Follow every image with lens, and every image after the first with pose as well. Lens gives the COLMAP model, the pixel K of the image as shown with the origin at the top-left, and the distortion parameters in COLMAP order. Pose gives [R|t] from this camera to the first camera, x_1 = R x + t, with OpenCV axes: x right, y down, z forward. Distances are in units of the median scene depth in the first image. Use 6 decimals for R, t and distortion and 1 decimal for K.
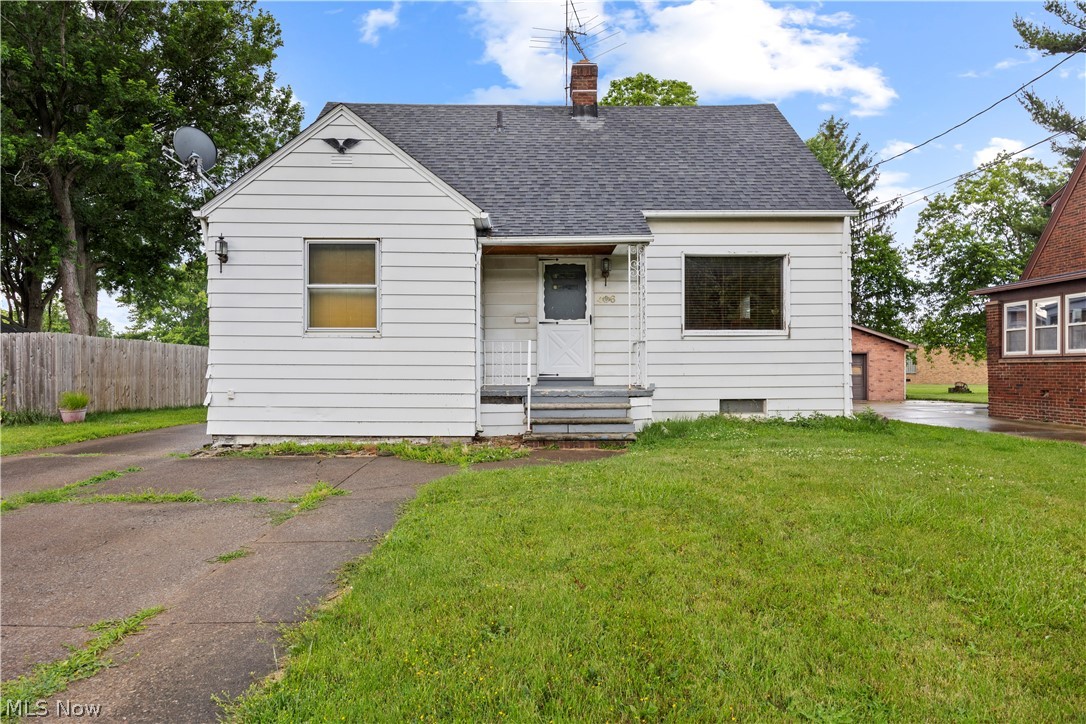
lens RADIAL K [[664.0, 0, 543.0], [0, 664.0, 362.0], [0, 0, 1]] dist [0.002349, -0.000121]
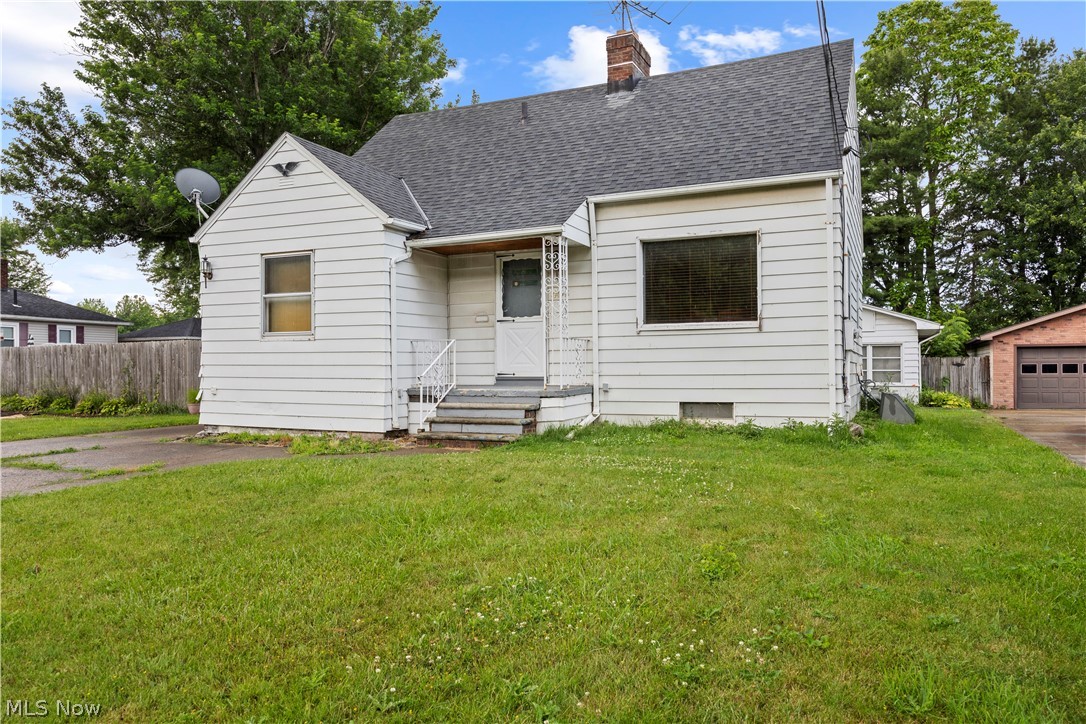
lens RADIAL K [[738.4, 0, 543.0], [0, 738.4, 362.0], [0, 0, 1]] dist [0.003536, 0.001700]
pose [[0.912448, -0.007208, -0.409129, 0.503282], [0.007583, 0.999971, -0.000706, 0.002487], [0.409122, -0.002458, 0.912476, 0.034705]]
